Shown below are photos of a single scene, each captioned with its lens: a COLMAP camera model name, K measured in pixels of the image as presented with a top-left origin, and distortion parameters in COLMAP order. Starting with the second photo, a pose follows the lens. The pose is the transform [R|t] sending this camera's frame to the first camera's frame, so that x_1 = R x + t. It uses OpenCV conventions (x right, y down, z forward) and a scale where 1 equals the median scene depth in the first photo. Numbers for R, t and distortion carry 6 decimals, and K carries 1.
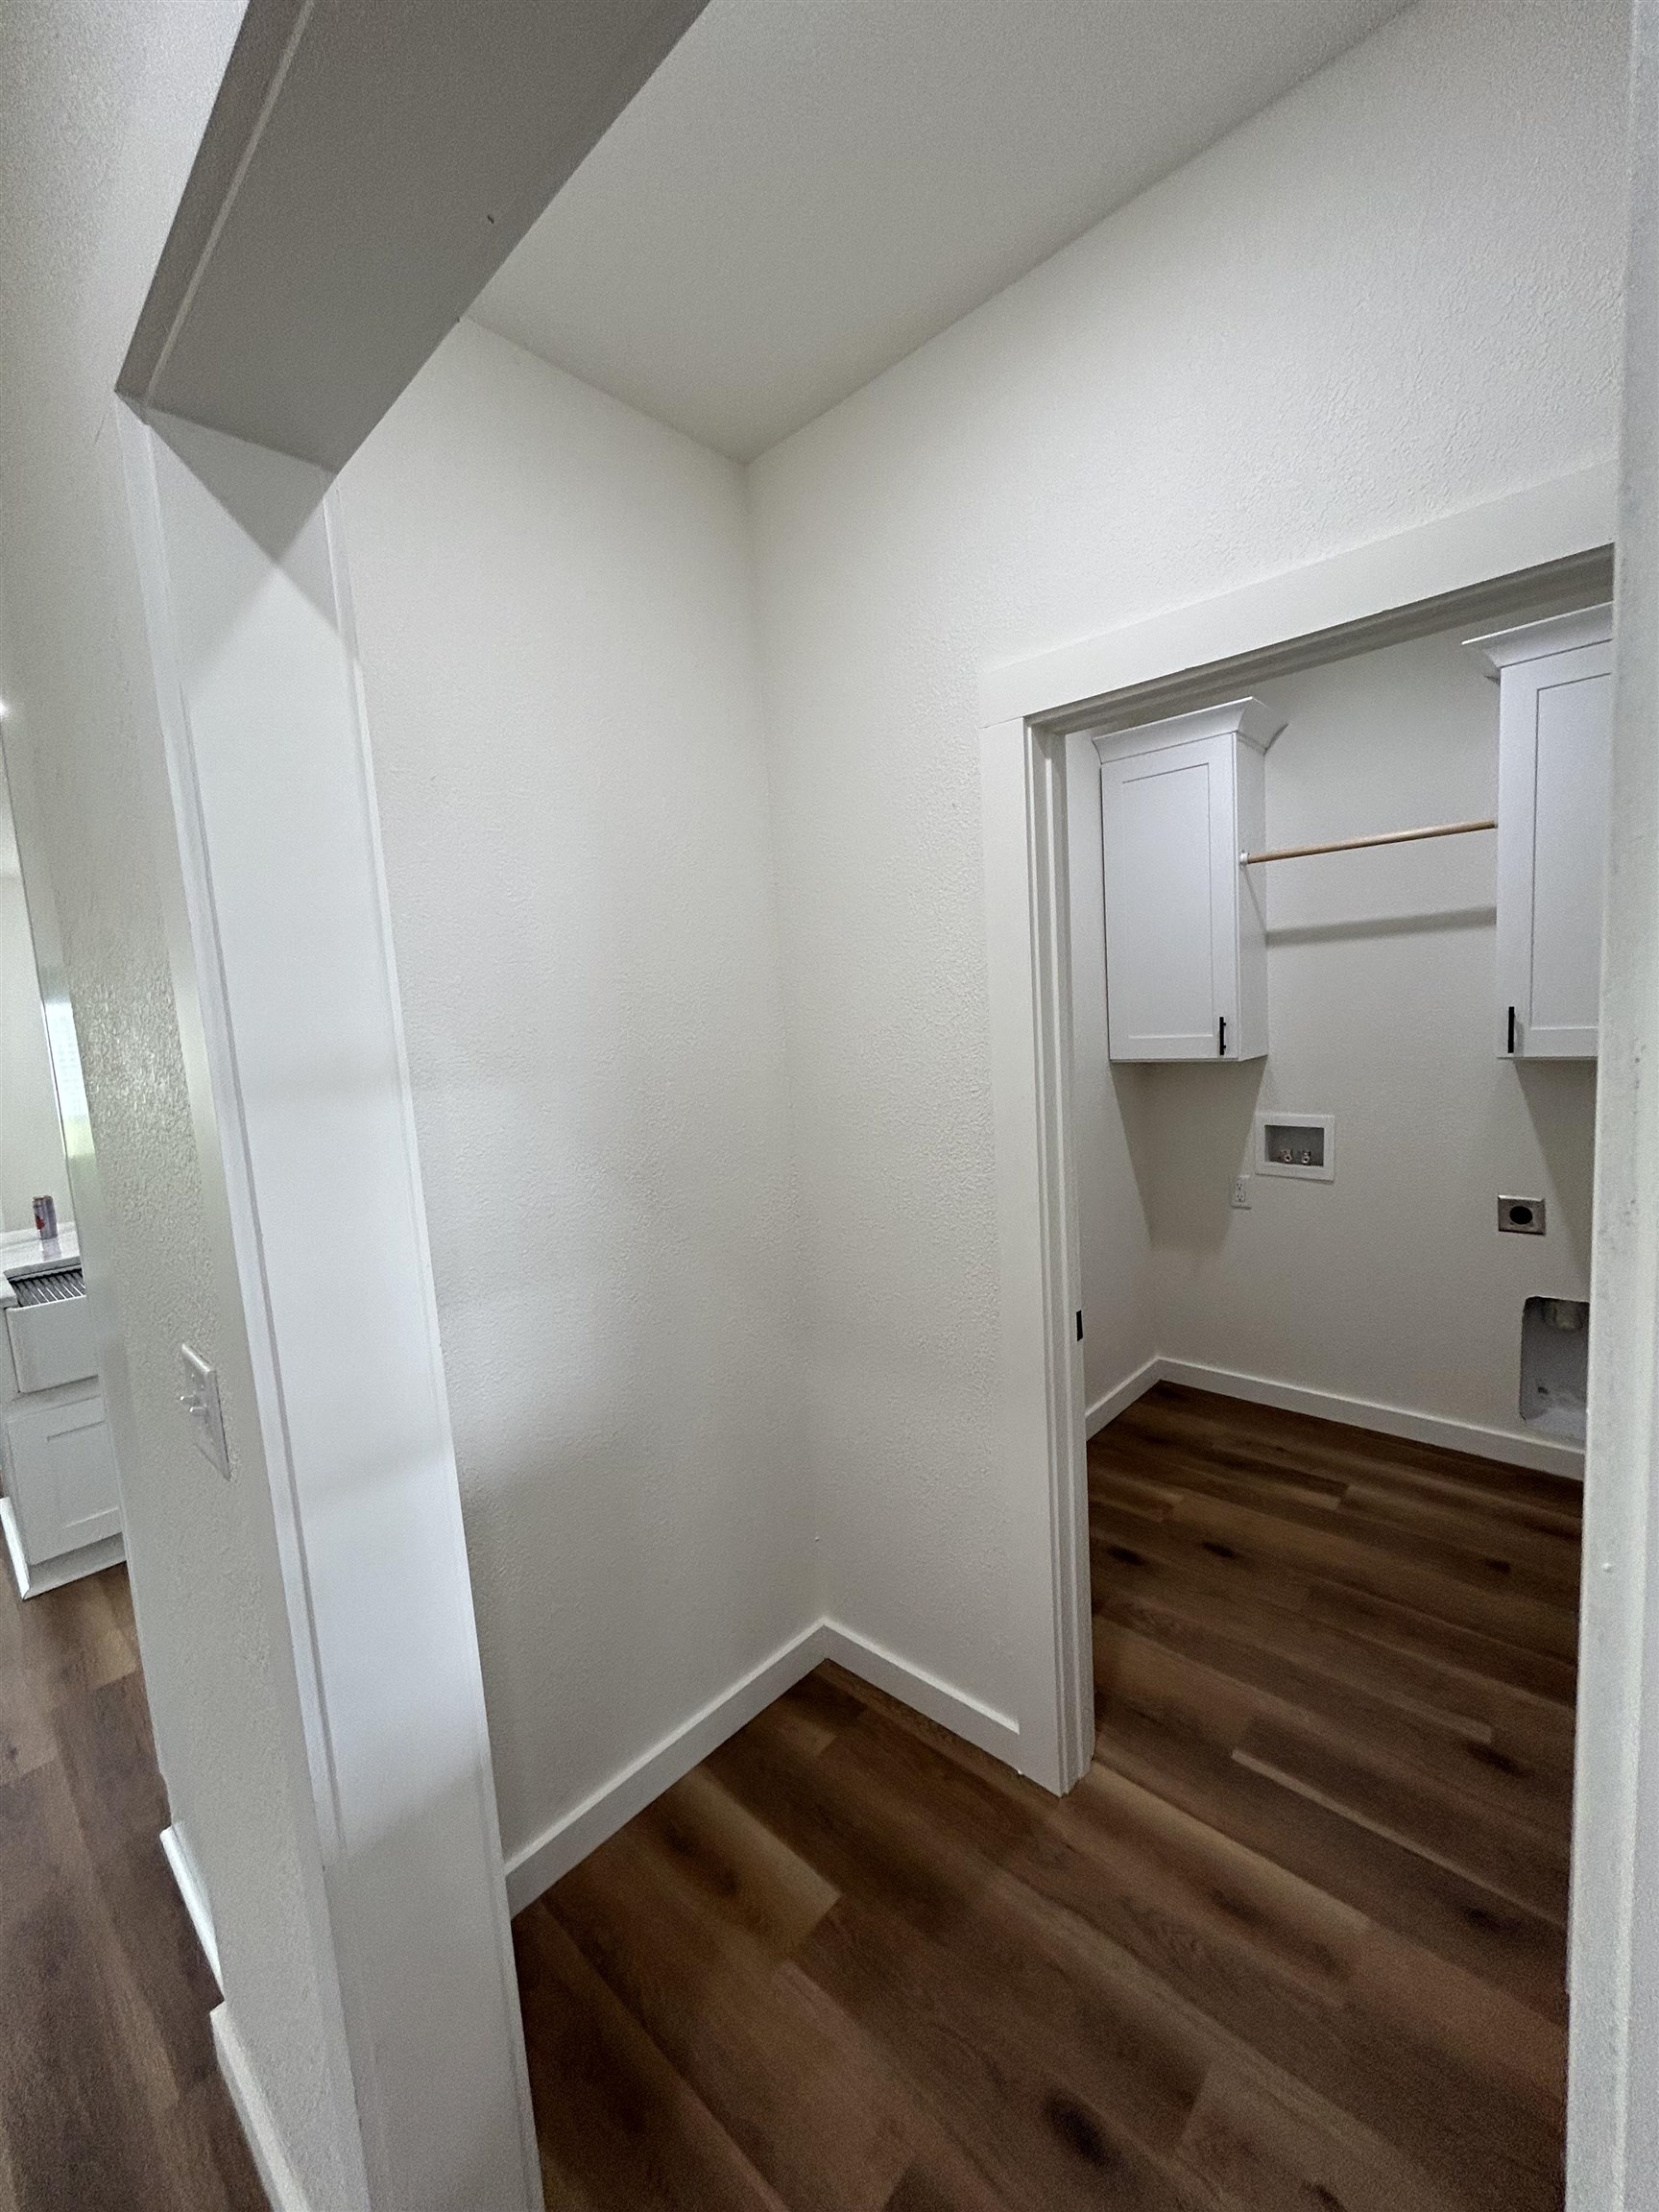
lens RADIAL K [[894.6, 0, 842.7], [0, 894.6, 1106.5], [0, 0, 1]] dist [0.001651, 0.000440]
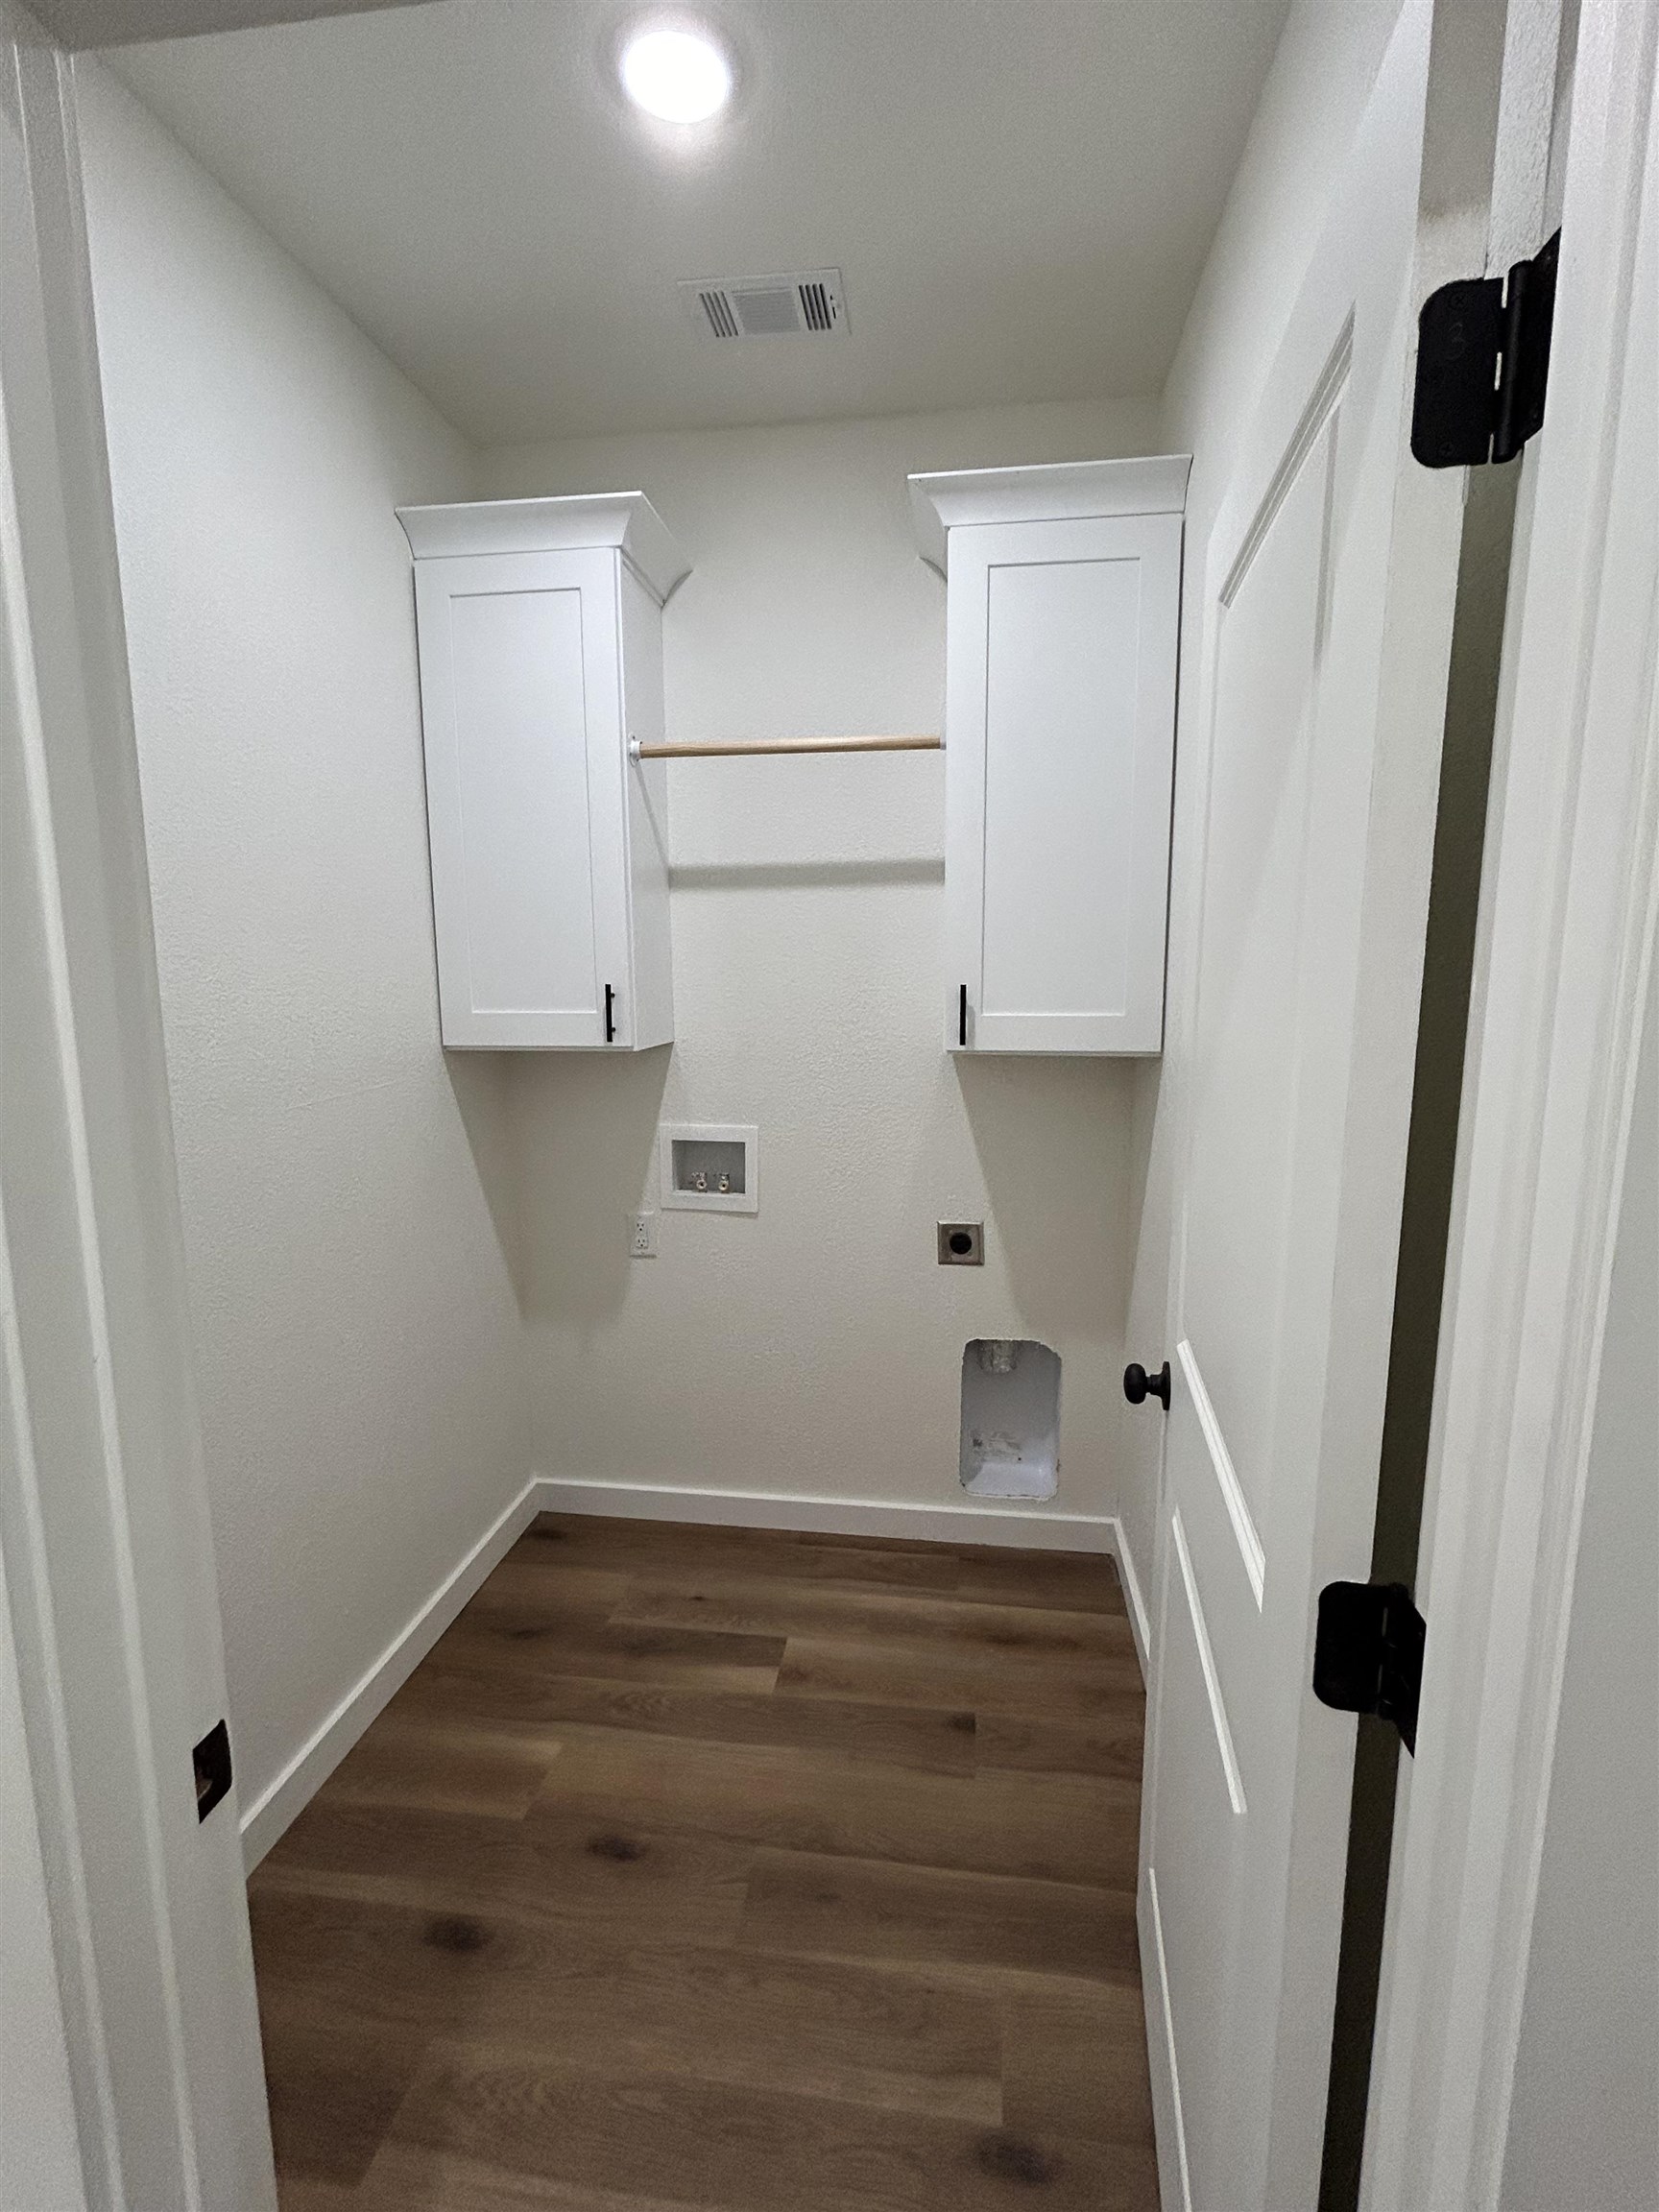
lens RADIAL K [[982.0, 0, 834.2], [0, 982.0, 1098.1], [0, 0, 1]] dist [-0.003711, 0.000661]
pose [[0.824503, -0.019632, 0.565517, 0.162804], [0.015014, 0.999805, 0.012819, -0.024866], [-0.565659, -0.002078, 0.824637, 0.335964]]
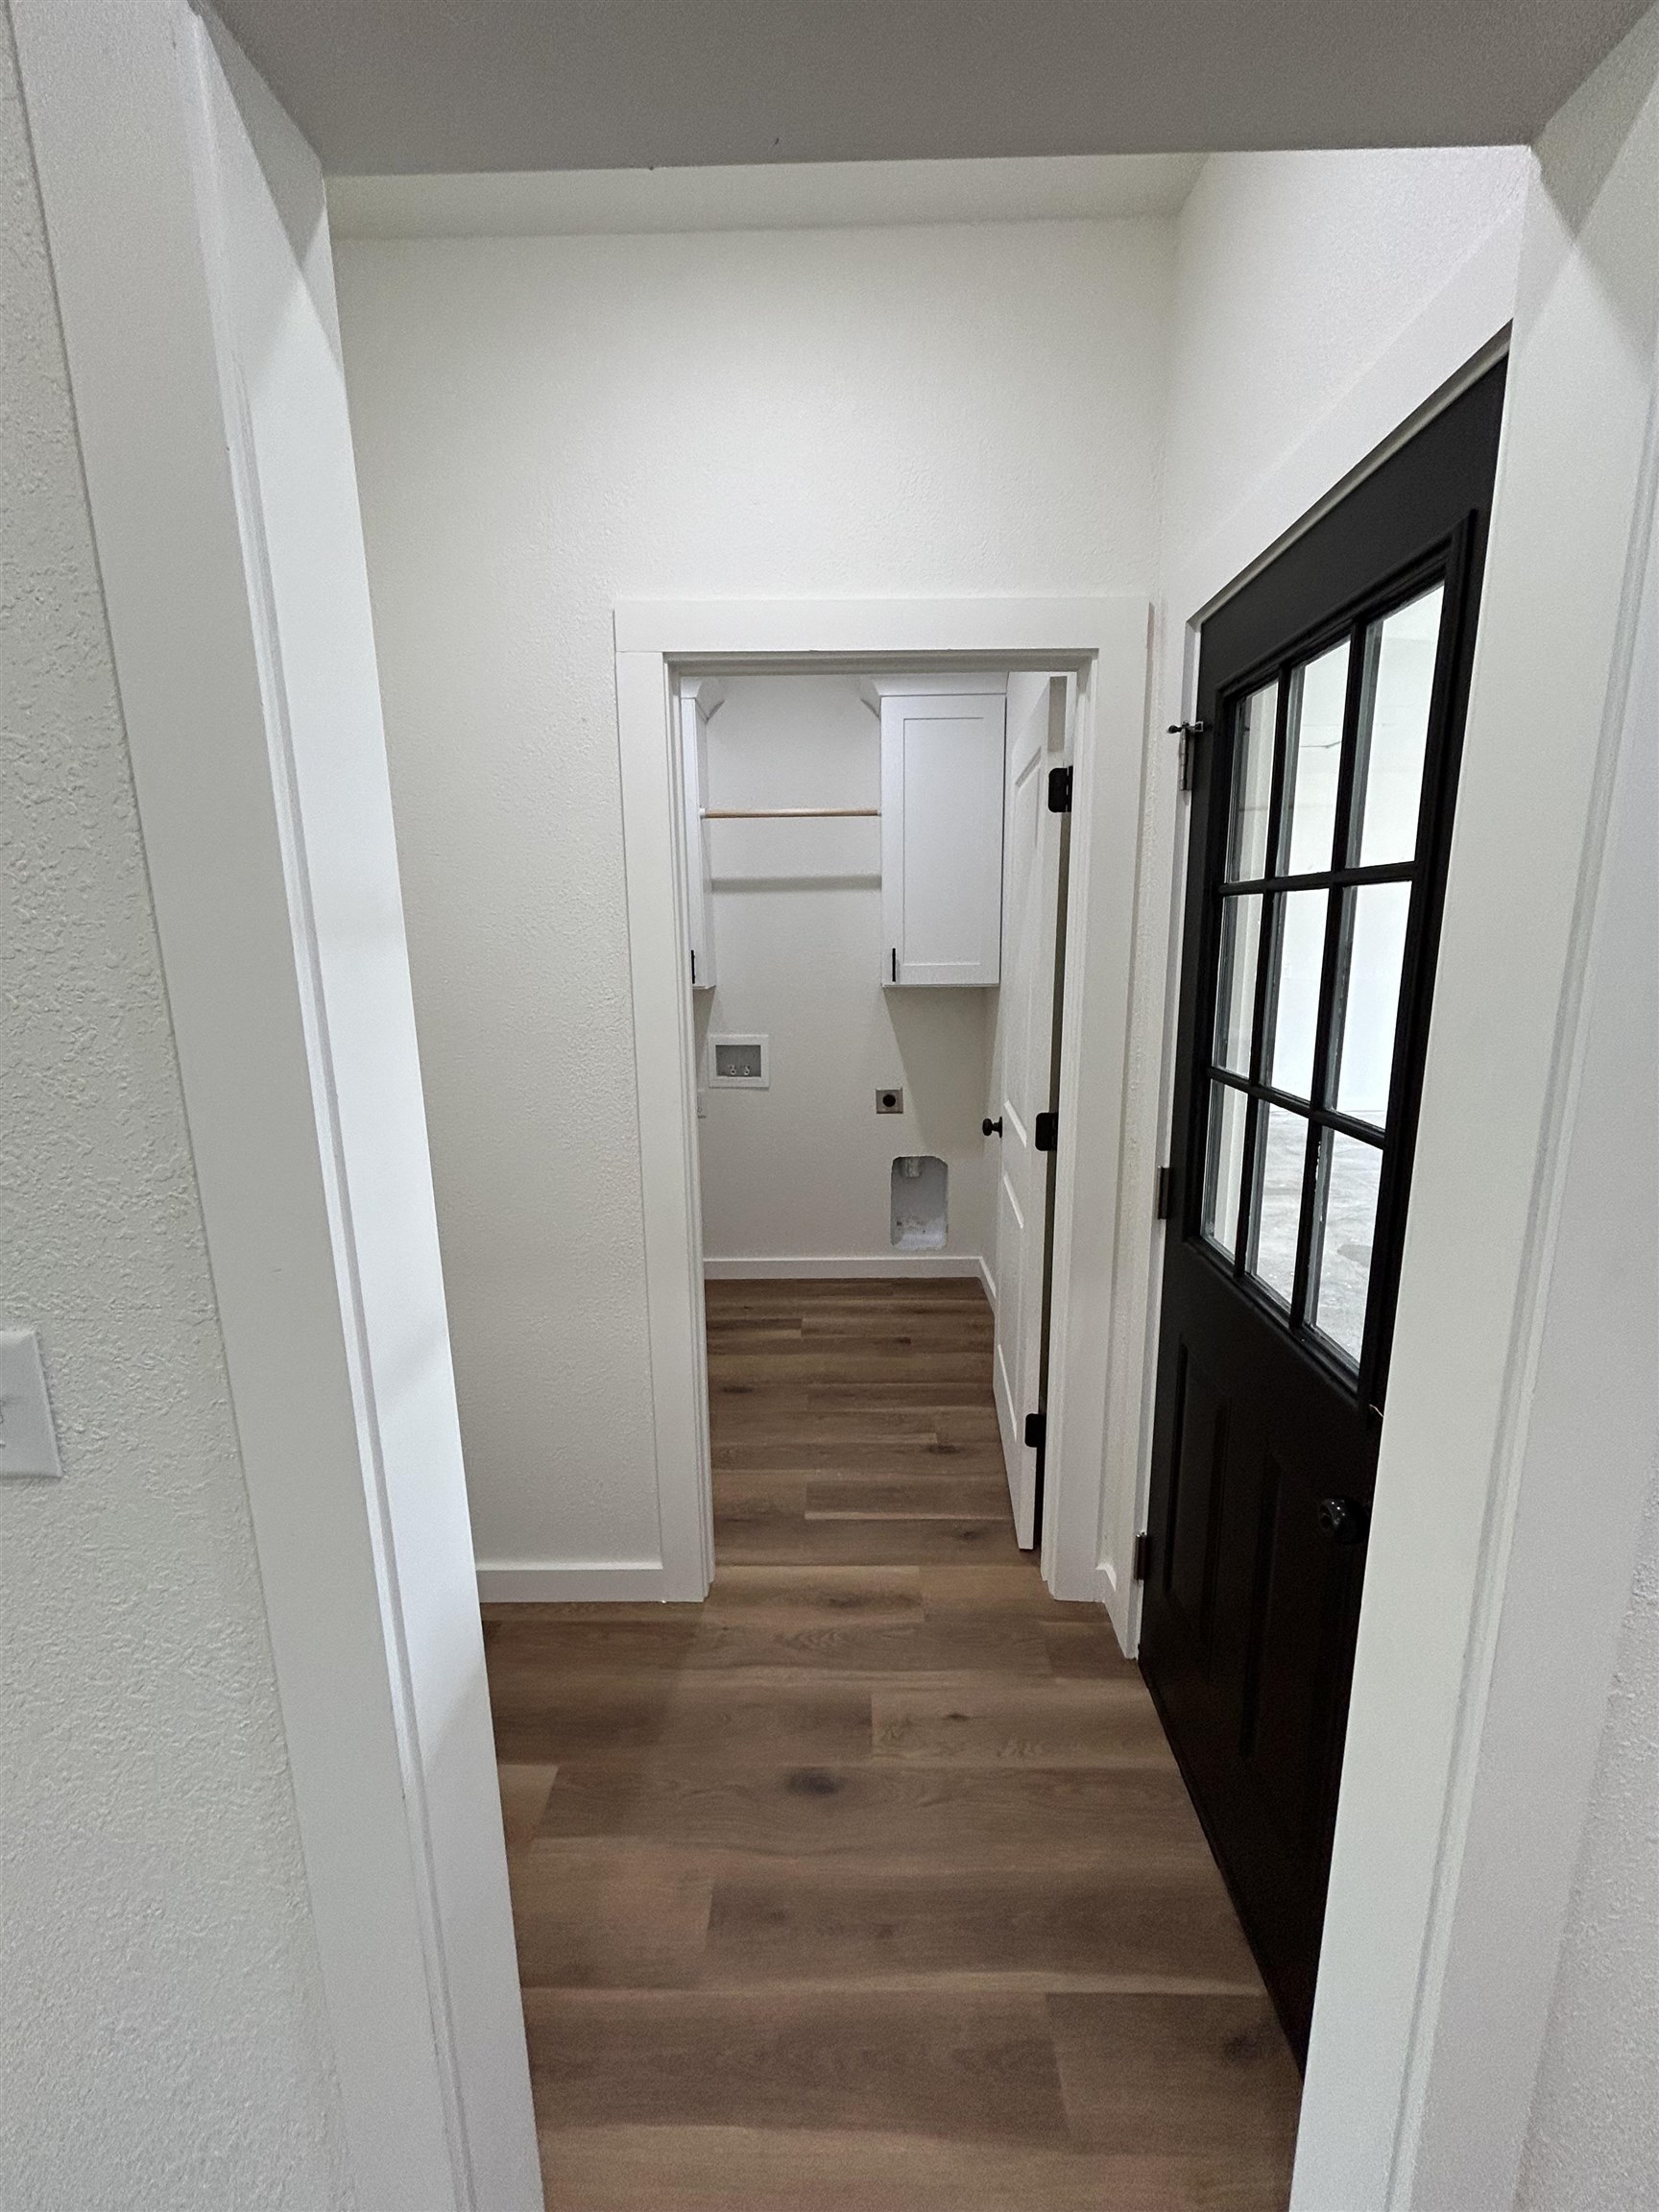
lens RADIAL K [[894.6, 0, 836.1], [0, 894.6, 1107.3], [0, 0, 1]] dist [0.001651, 0.000440]
pose [[0.744947, -0.076623, 0.662708, -0.238163], [0.039986, 0.996725, 0.070295, 0.030691], [-0.665924, -0.025867, 0.745571, 0.012925]]
